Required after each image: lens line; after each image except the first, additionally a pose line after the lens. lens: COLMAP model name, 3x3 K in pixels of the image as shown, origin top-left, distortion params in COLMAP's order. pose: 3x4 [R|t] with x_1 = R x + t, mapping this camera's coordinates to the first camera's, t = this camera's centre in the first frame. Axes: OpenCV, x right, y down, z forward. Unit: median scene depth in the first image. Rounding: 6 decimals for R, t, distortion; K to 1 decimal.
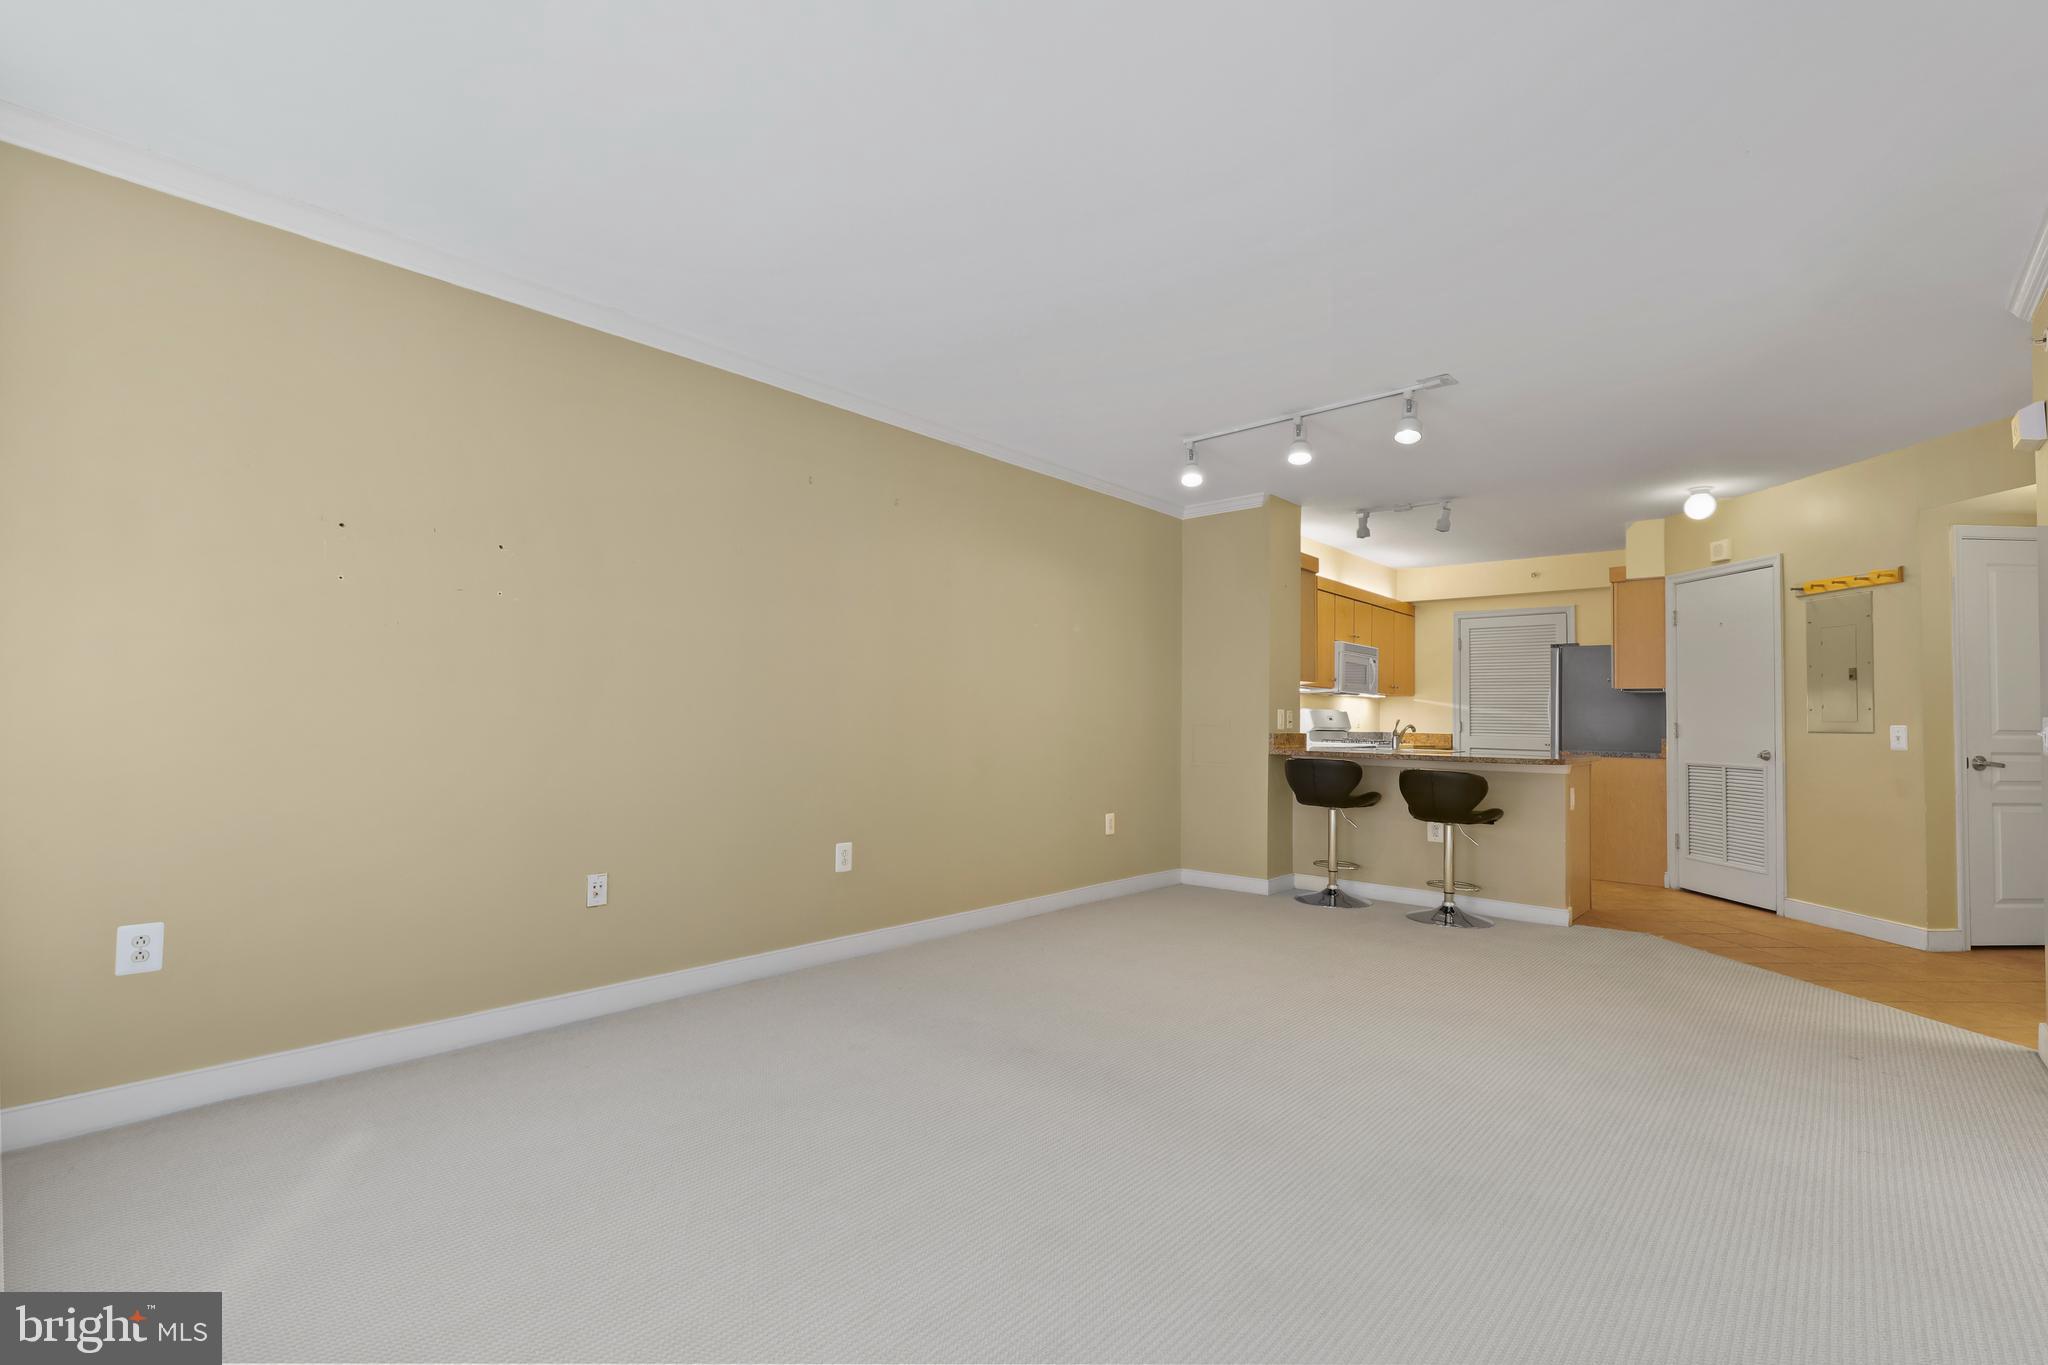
lens RADIAL K [[928.6, 0, 1032.0], [0, 928.6, 691.6], [0, 0, 1]] dist [0.002013, 0.000079]
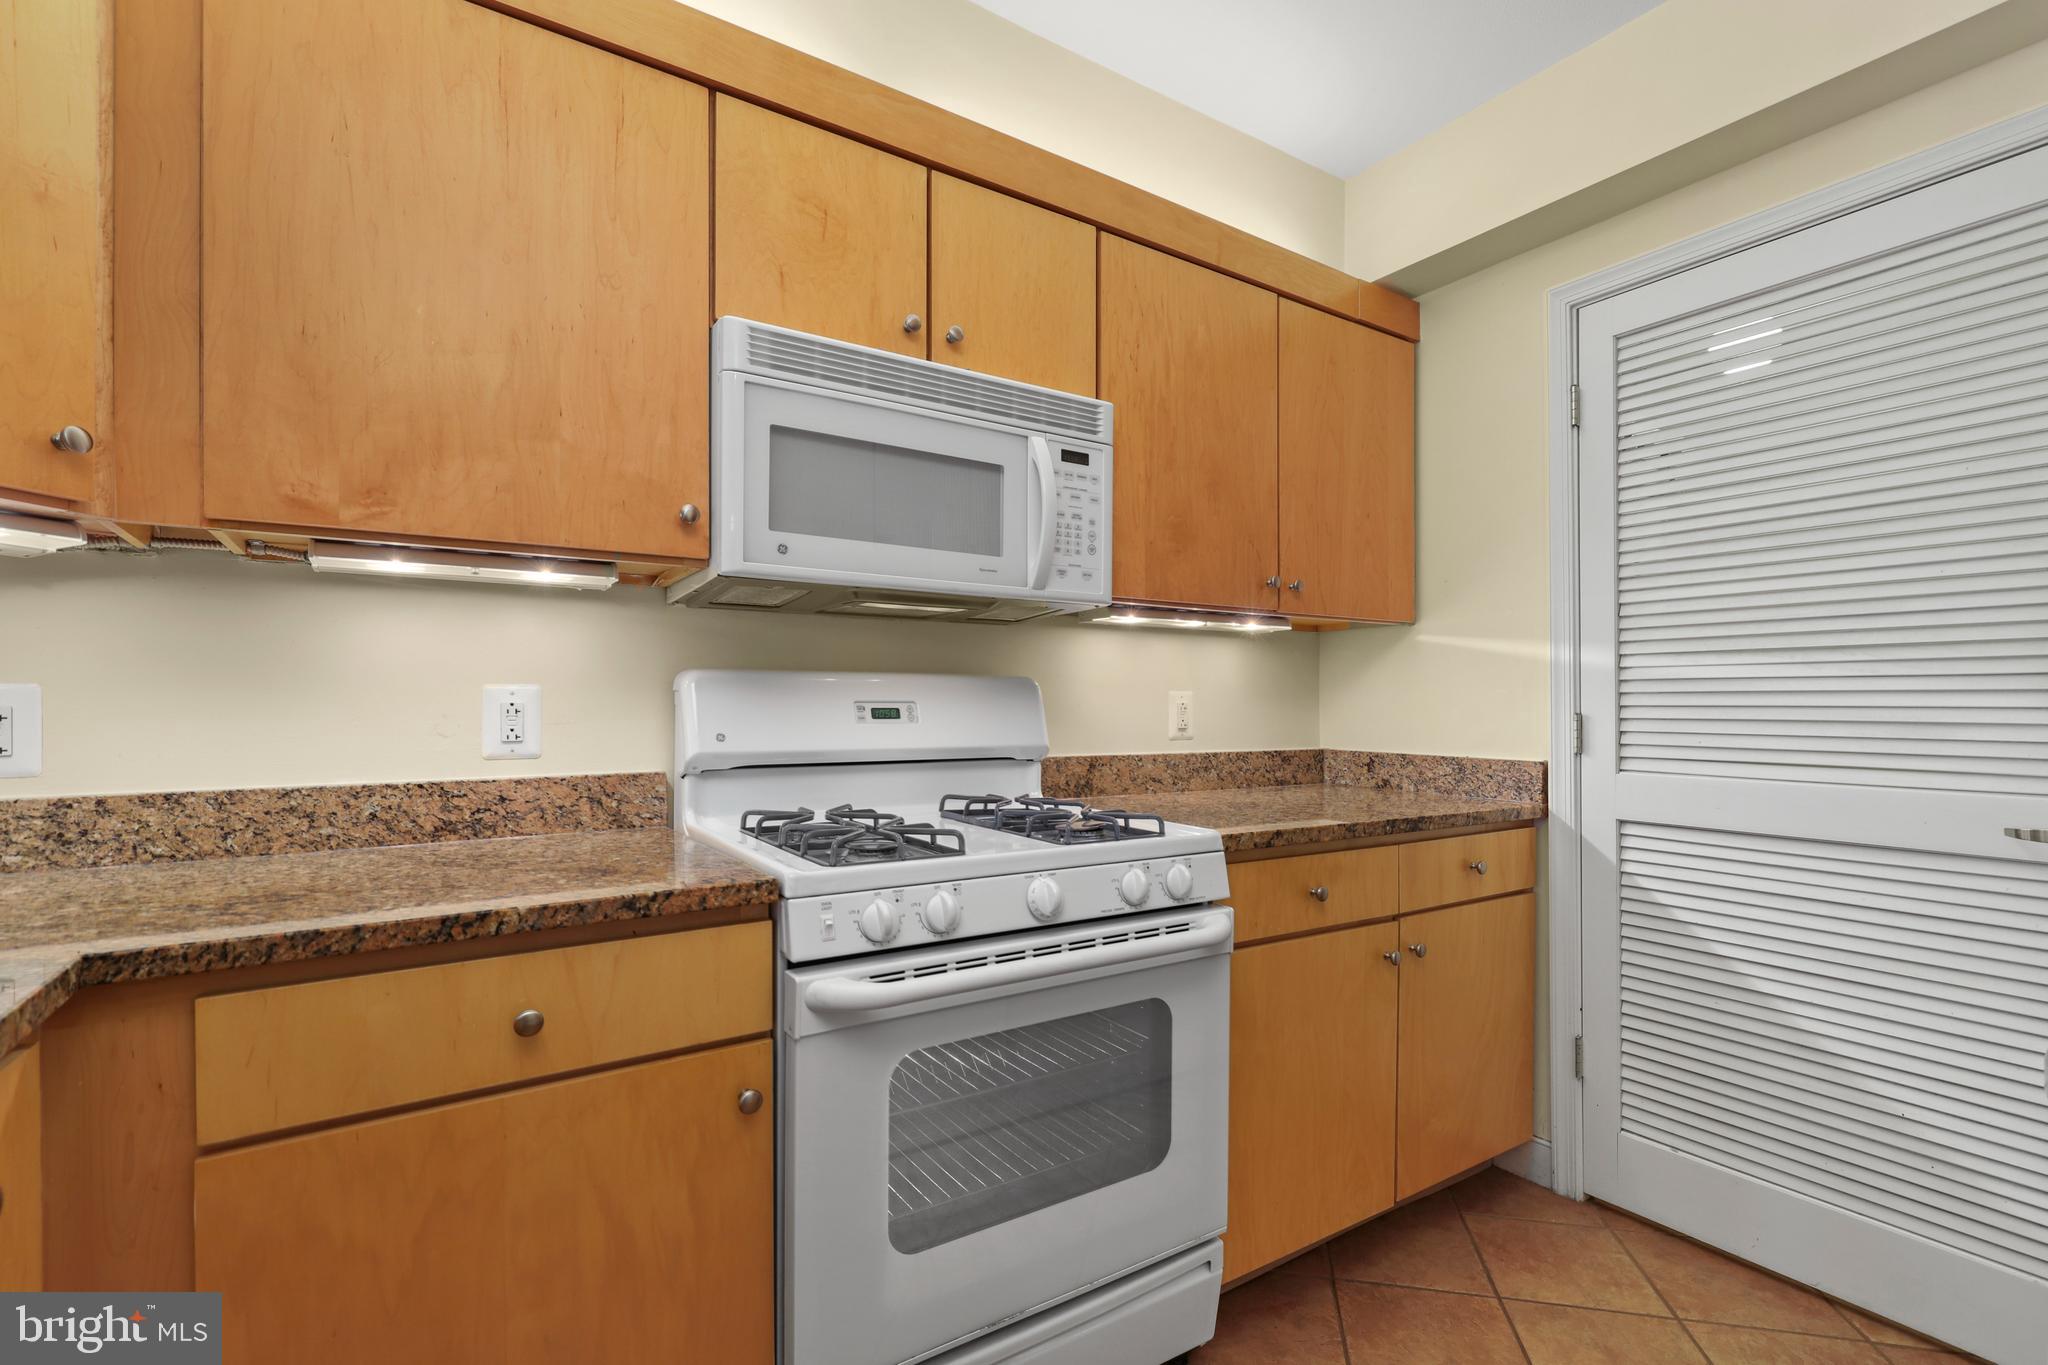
lens RADIAL K [[928.6, 0, 1026.8], [0, 928.6, 707.8], [0, 0, 1]] dist [0.002013, 0.000079]
pose [[0.963362, -0.013161, -0.267881, 0.579186], [0.021970, 0.999311, 0.029914, 0.030230], [0.267303, -0.034704, 0.962987, 1.079730]]
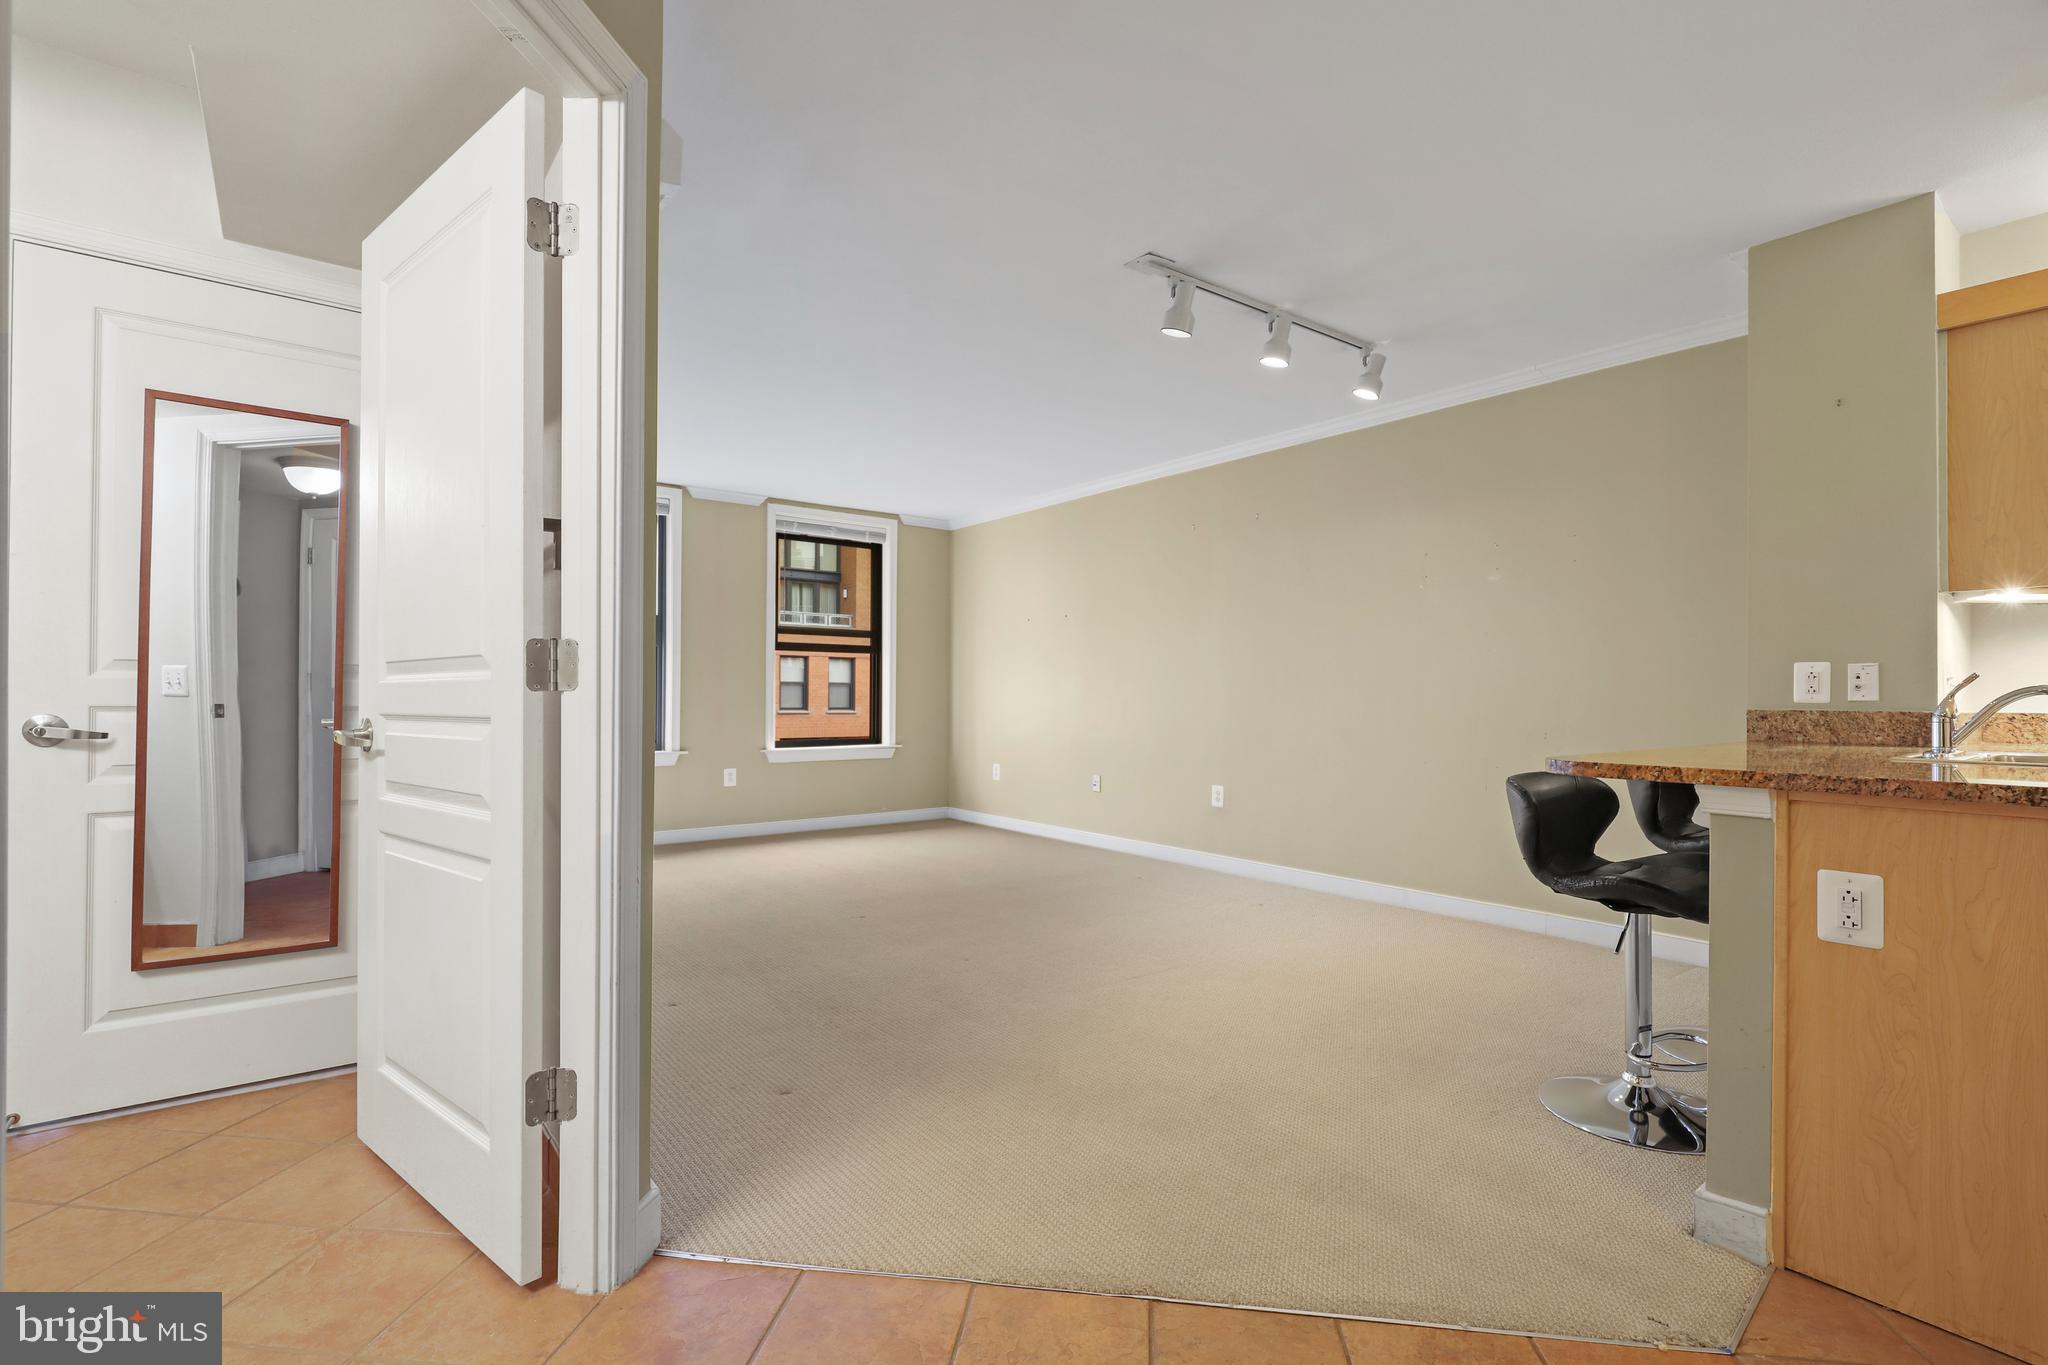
lens RADIAL K [[943.8, 0, 1046.4], [0, 943.8, 691.4], [0, 0, 1]] dist [-0.025661, -0.000121]
pose [[-0.163211, -0.018686, -0.986414, 0.877272], [0.025110, 0.999418, -0.023087, 0.038439], [0.986272, -0.028537, -0.162647, 0.725285]]
